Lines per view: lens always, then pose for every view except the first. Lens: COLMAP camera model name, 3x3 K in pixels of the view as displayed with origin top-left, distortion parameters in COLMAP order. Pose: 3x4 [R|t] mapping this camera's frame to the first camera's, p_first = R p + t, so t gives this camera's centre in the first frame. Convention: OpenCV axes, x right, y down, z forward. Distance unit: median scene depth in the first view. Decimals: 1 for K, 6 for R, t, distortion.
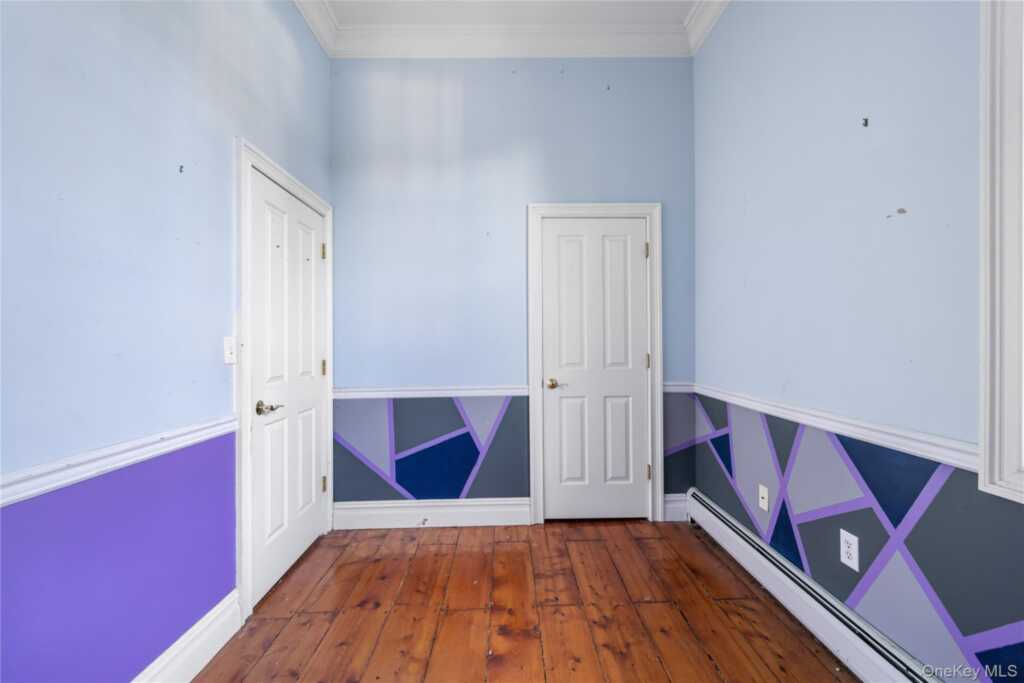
lens RADIAL K [[414.4, 0, 513.1], [0, 414.4, 339.5], [0, 0, 1]] dist [-0.000636, -0.001002]
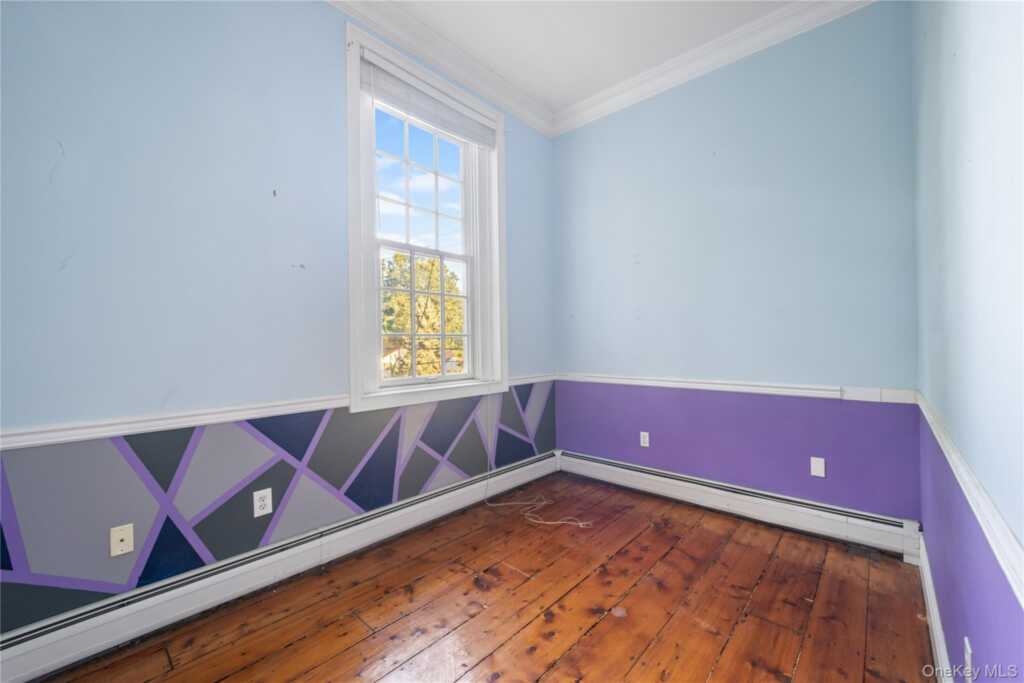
lens RADIAL K [[414.4, 0, 516.3], [0, 414.4, 341.3], [0, 0, 1]] dist [-0.000636, -0.001002]
pose [[-0.729912, 0.019206, 0.683272, -0.700001], [0.021046, 0.999763, -0.005620, 0.014316], [-0.683217, 0.010278, -0.730143, 1.402661]]
